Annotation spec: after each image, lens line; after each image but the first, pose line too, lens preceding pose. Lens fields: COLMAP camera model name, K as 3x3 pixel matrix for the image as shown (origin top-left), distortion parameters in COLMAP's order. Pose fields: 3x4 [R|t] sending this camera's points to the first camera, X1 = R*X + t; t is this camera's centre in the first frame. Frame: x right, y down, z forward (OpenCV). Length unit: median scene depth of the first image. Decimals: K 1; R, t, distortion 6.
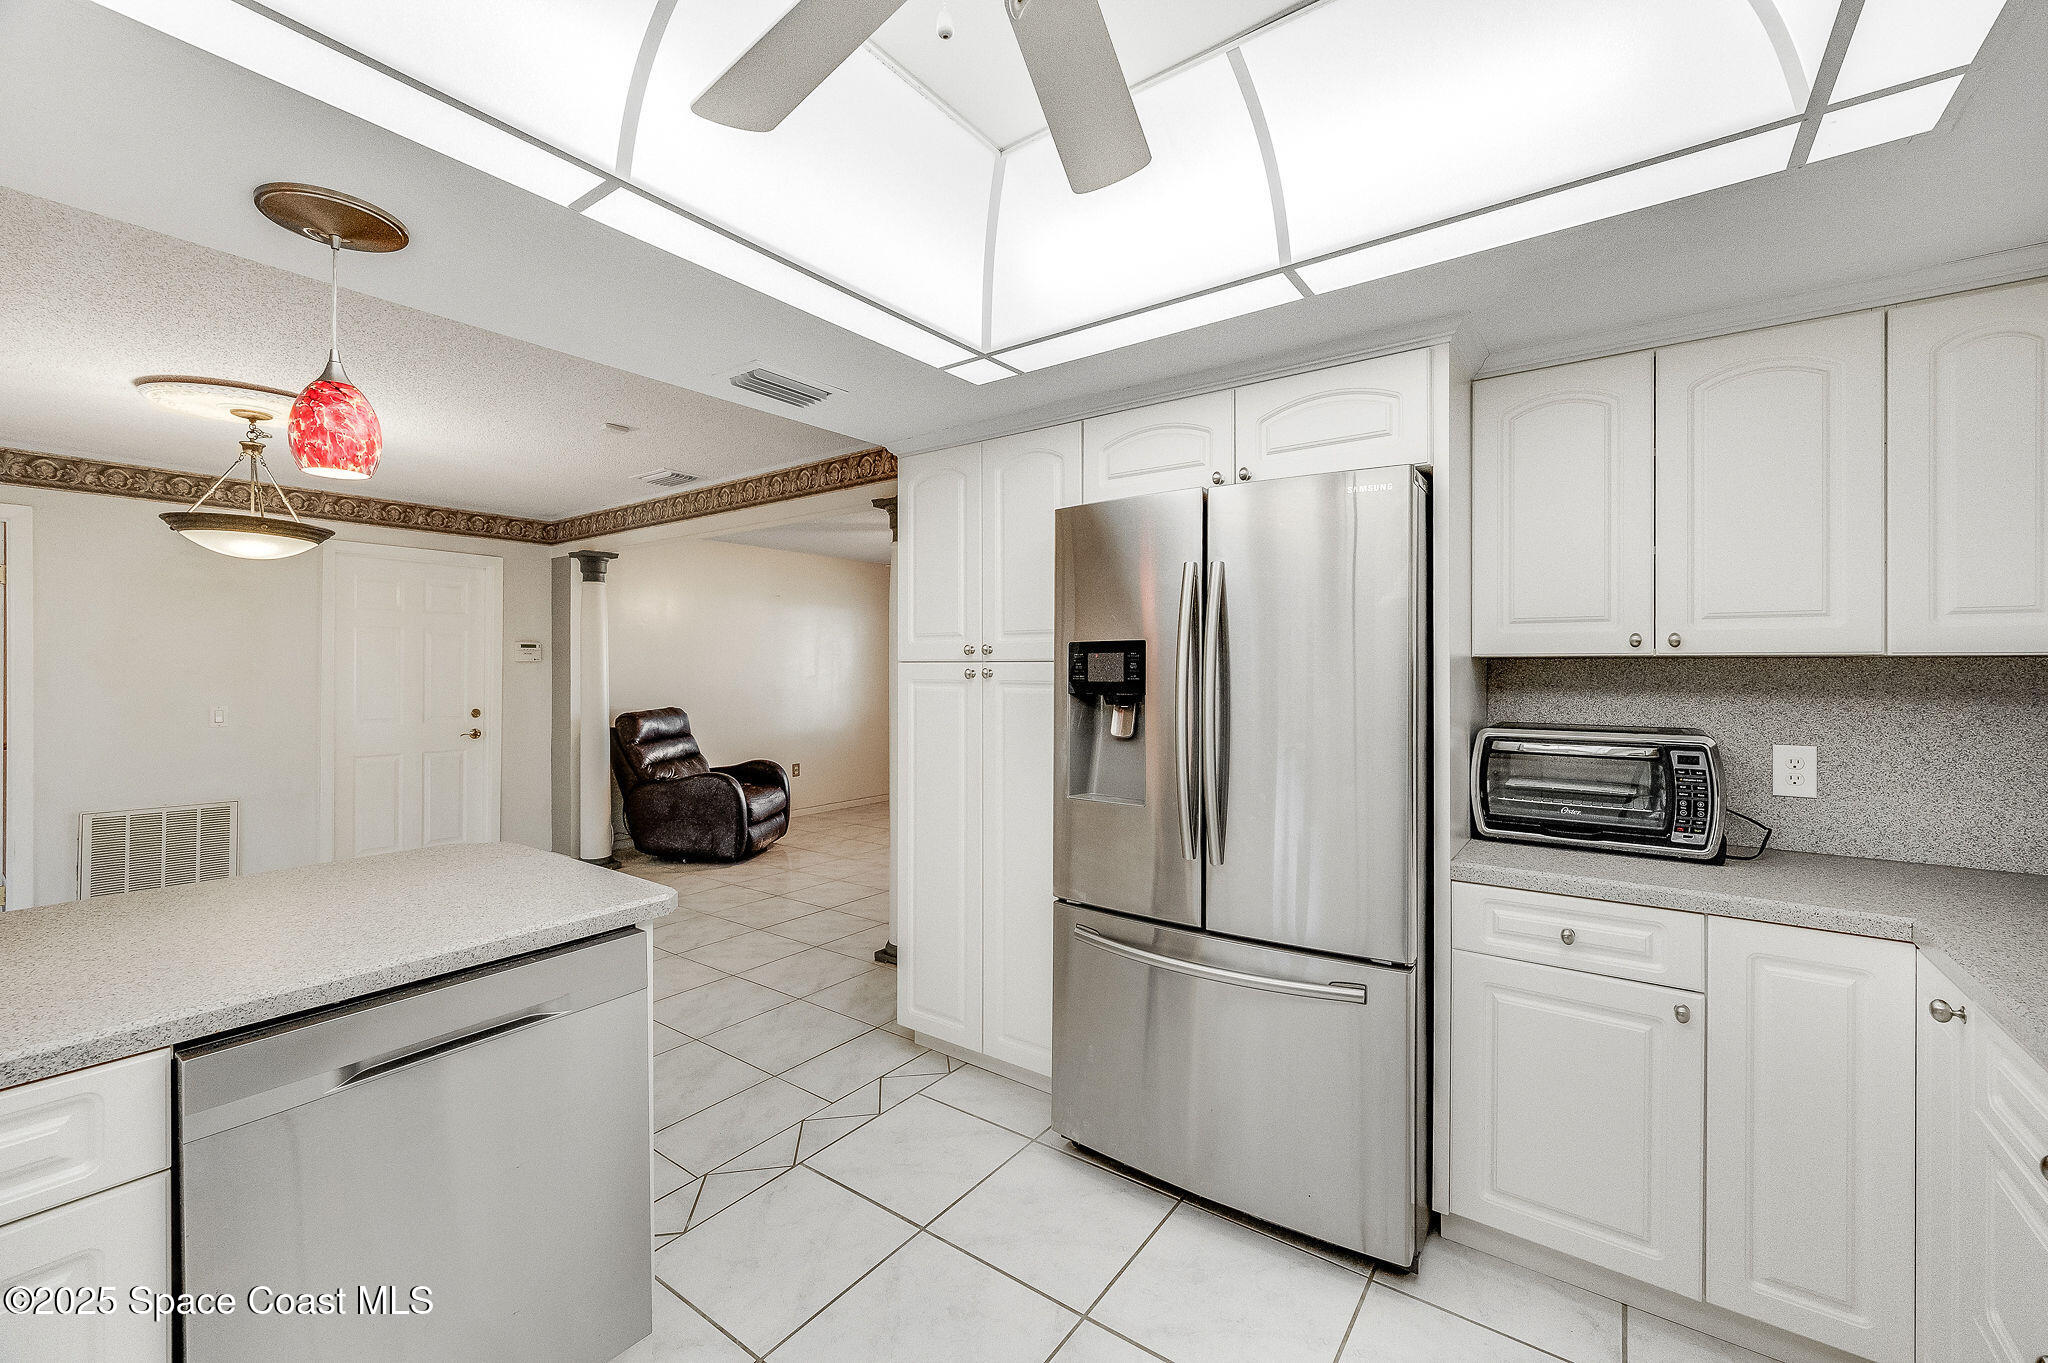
lens RADIAL K [[834.0, 0, 1022.4], [0, 834.0, 669.7], [0, 0, 1]] dist [0.000126, 0.000044]
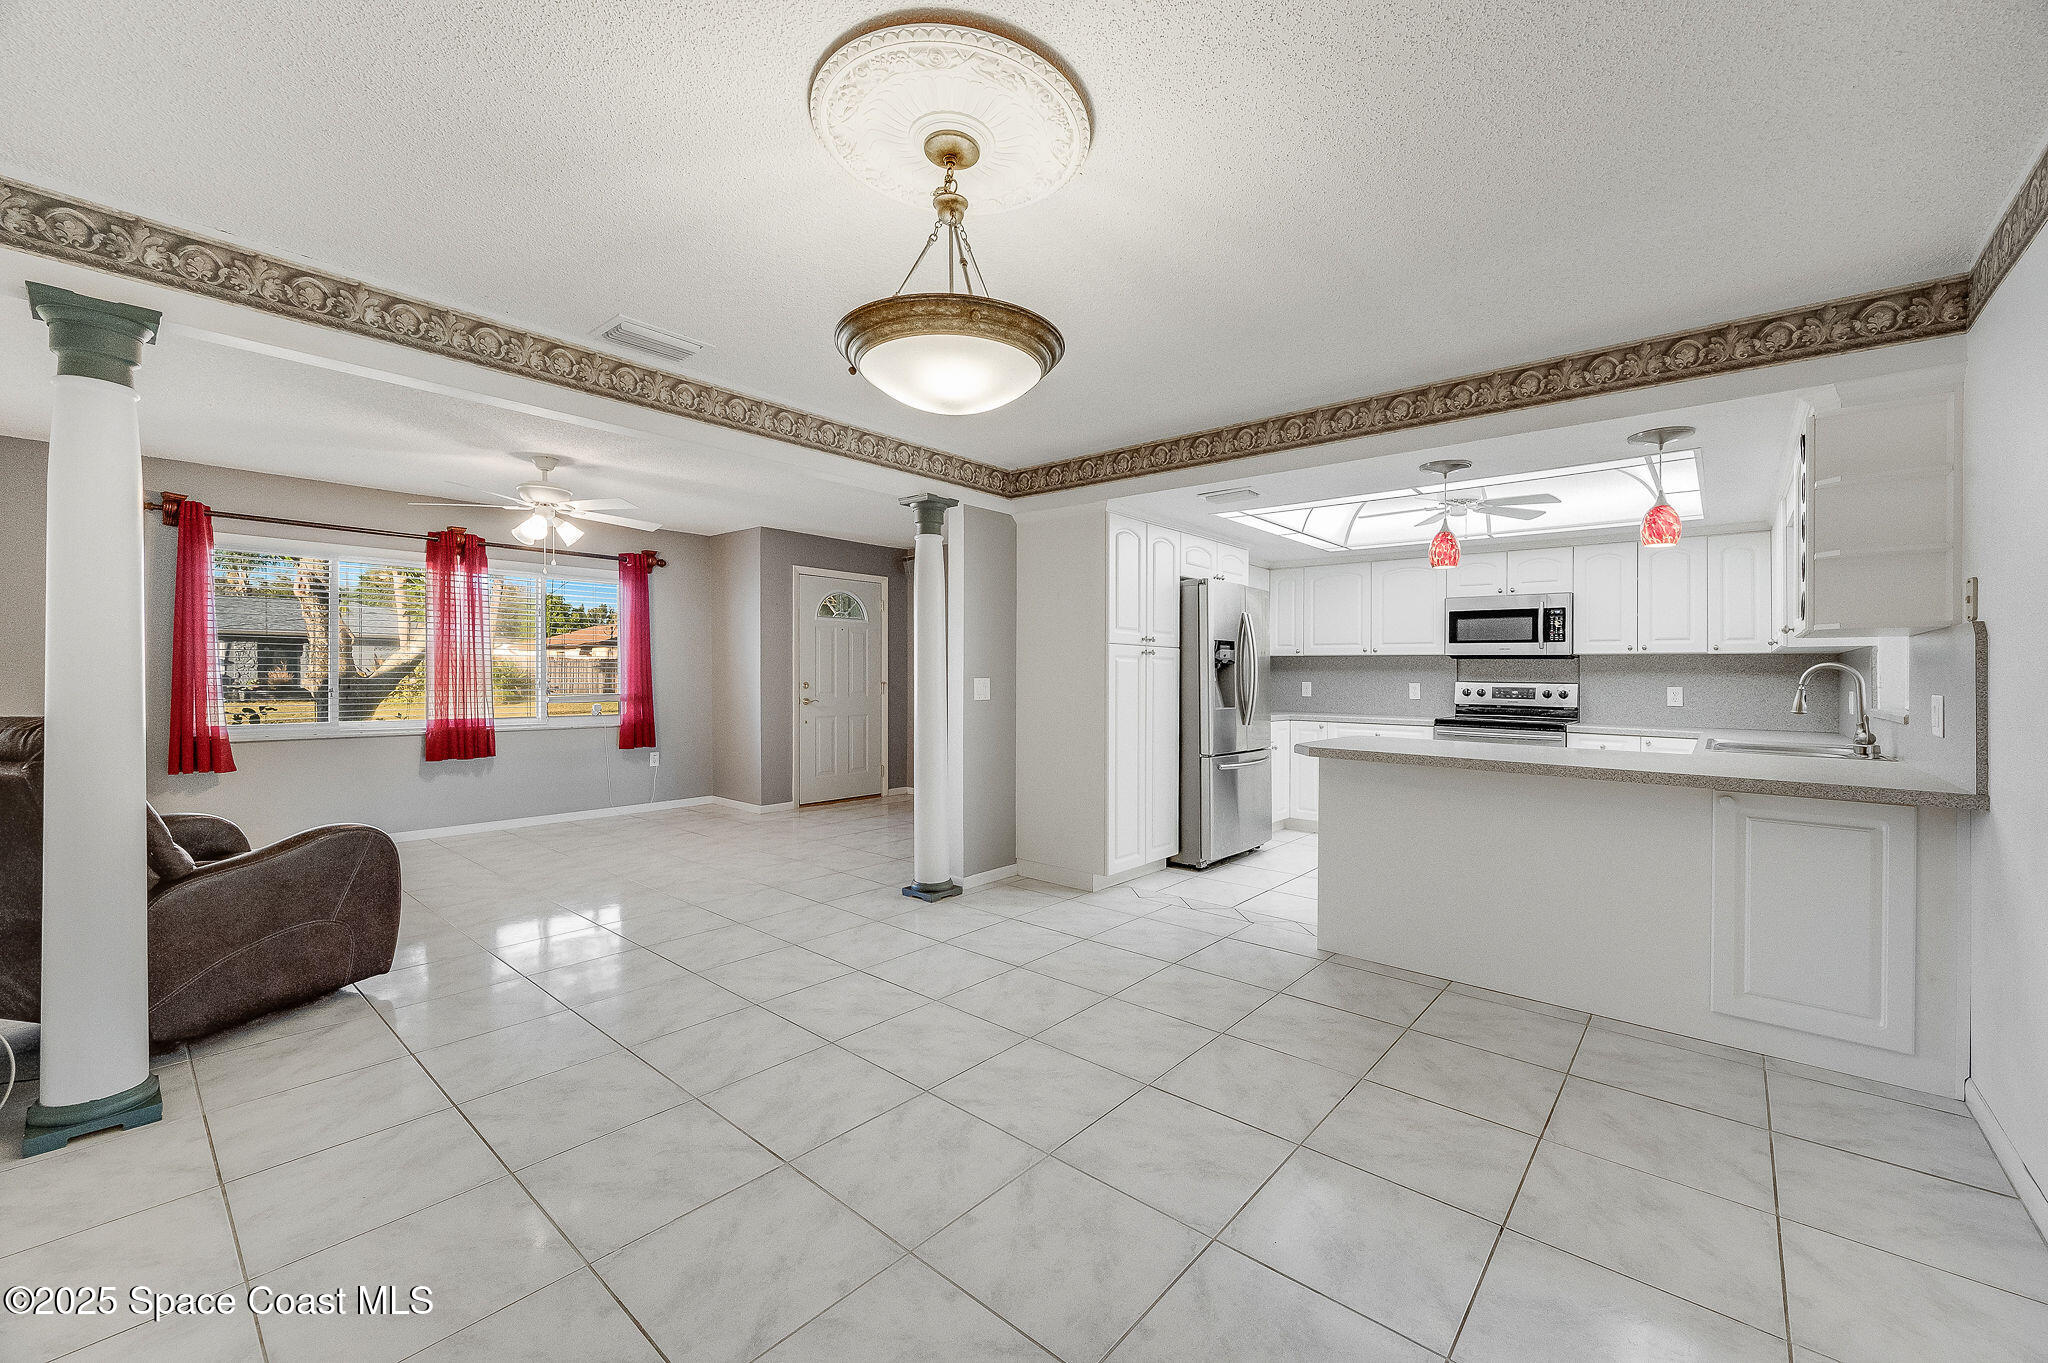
lens RADIAL K [[806.5, 0, 1033.9], [0, 806.5, 685.8], [0, 0, 1]] dist [-0.000877, 0.000553]
pose [[0.077292, -0.008790, 0.996970, -1.098136], [-0.008470, 0.999919, 0.009473, 0.037836], [-0.996973, -0.009176, 0.077211, 0.681486]]
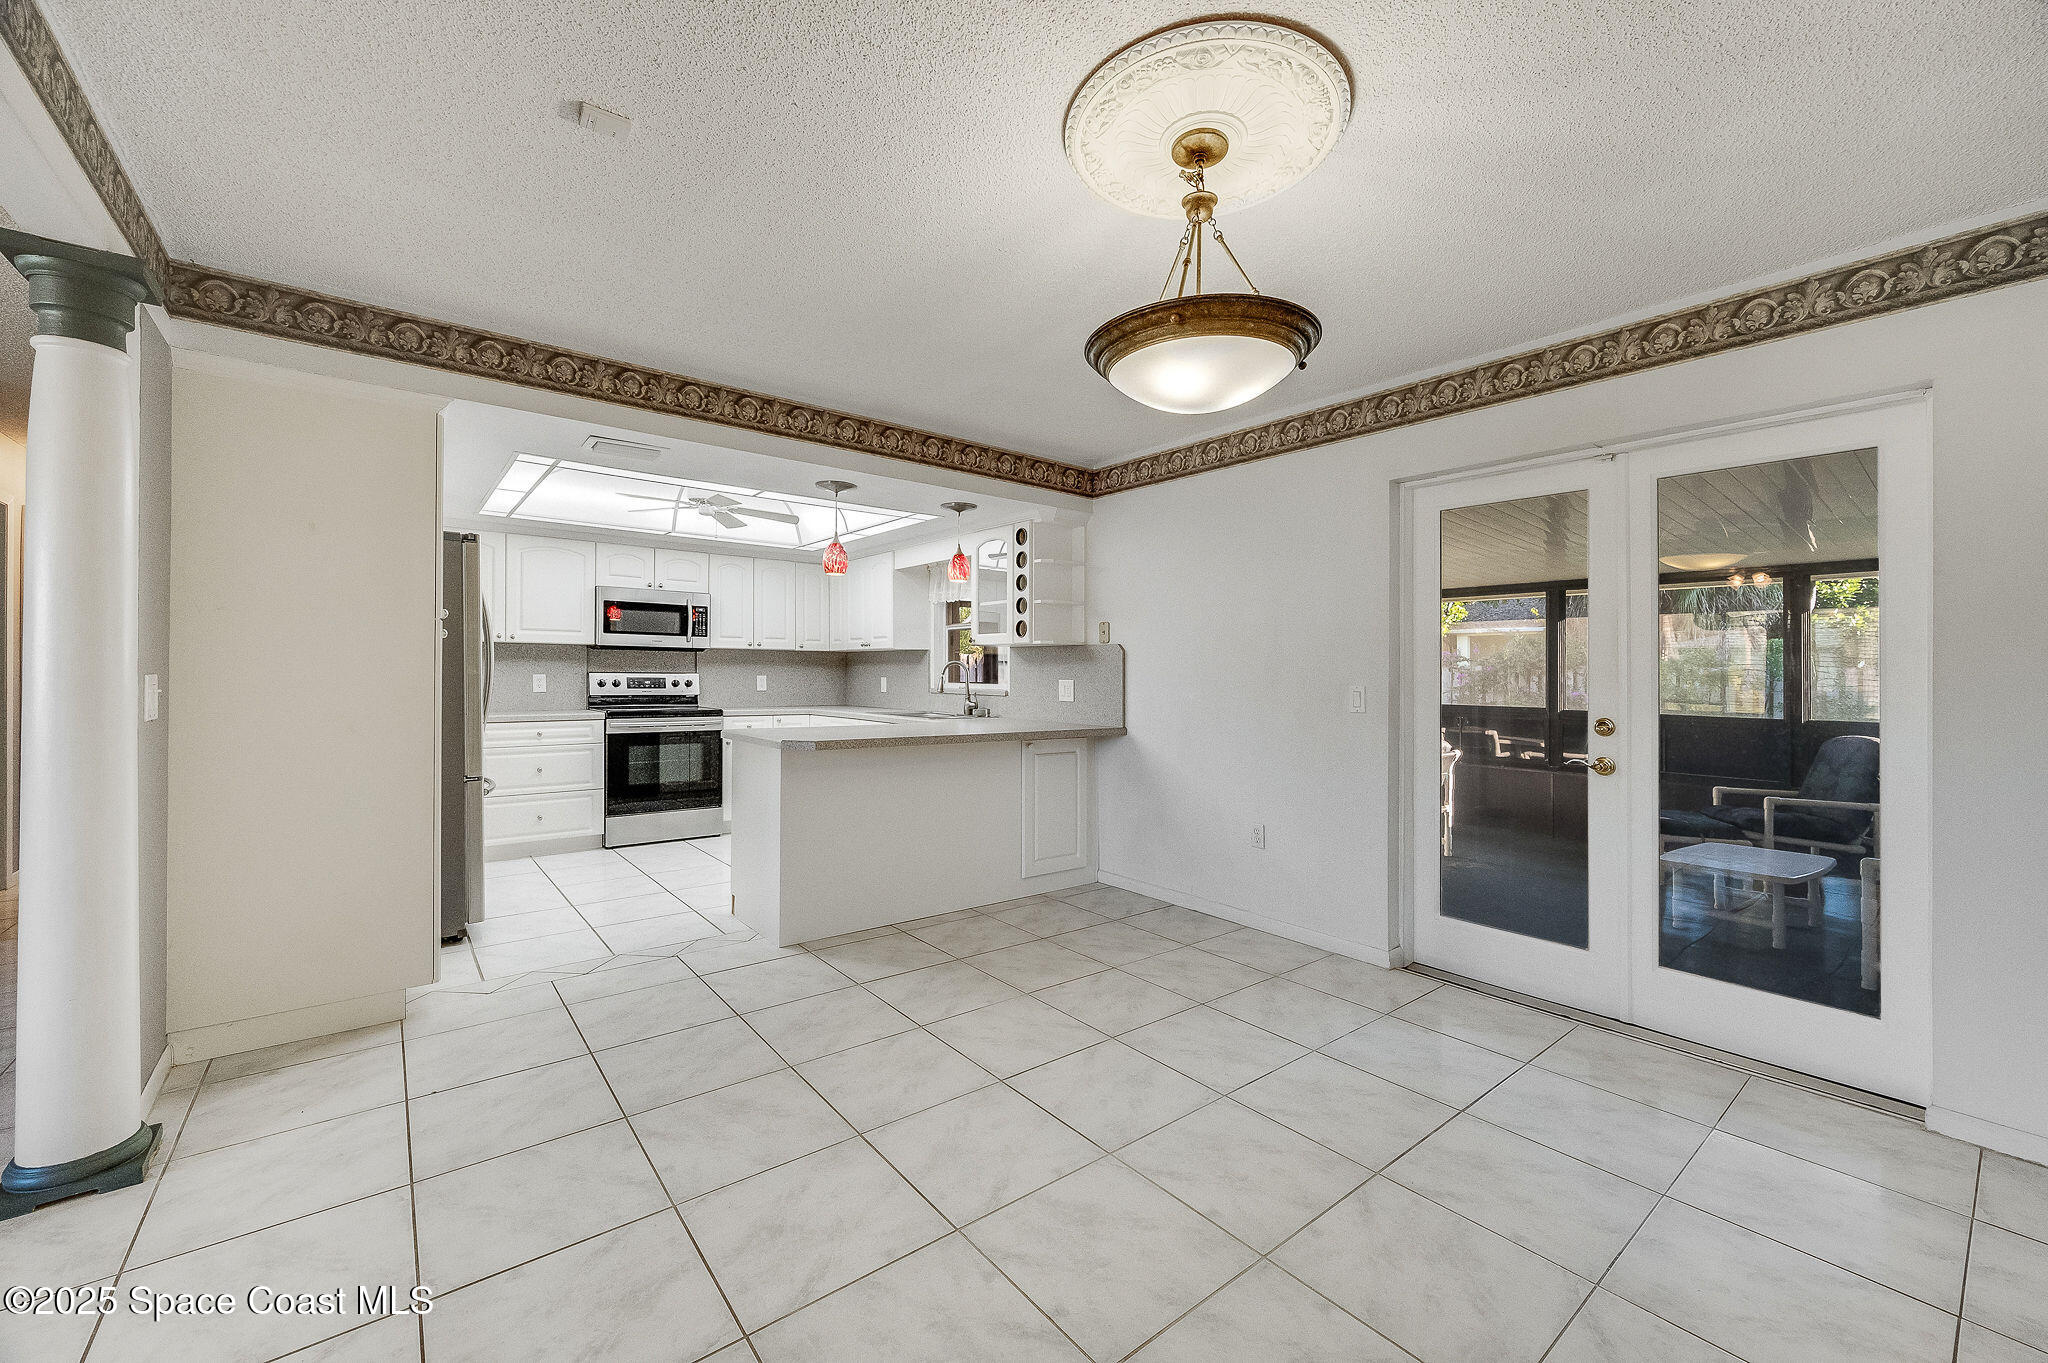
lens RADIAL K [[806.5, 0, 1030.8], [0, 806.5, 672.1], [0, 0, 1]] dist [-0.000877, 0.000553]
pose [[-0.965844, -0.005877, 0.259058, -0.717181], [-0.006035, 0.999982, 0.000184, 0.032797], [-0.259054, -0.001386, -0.965862, 1.164067]]
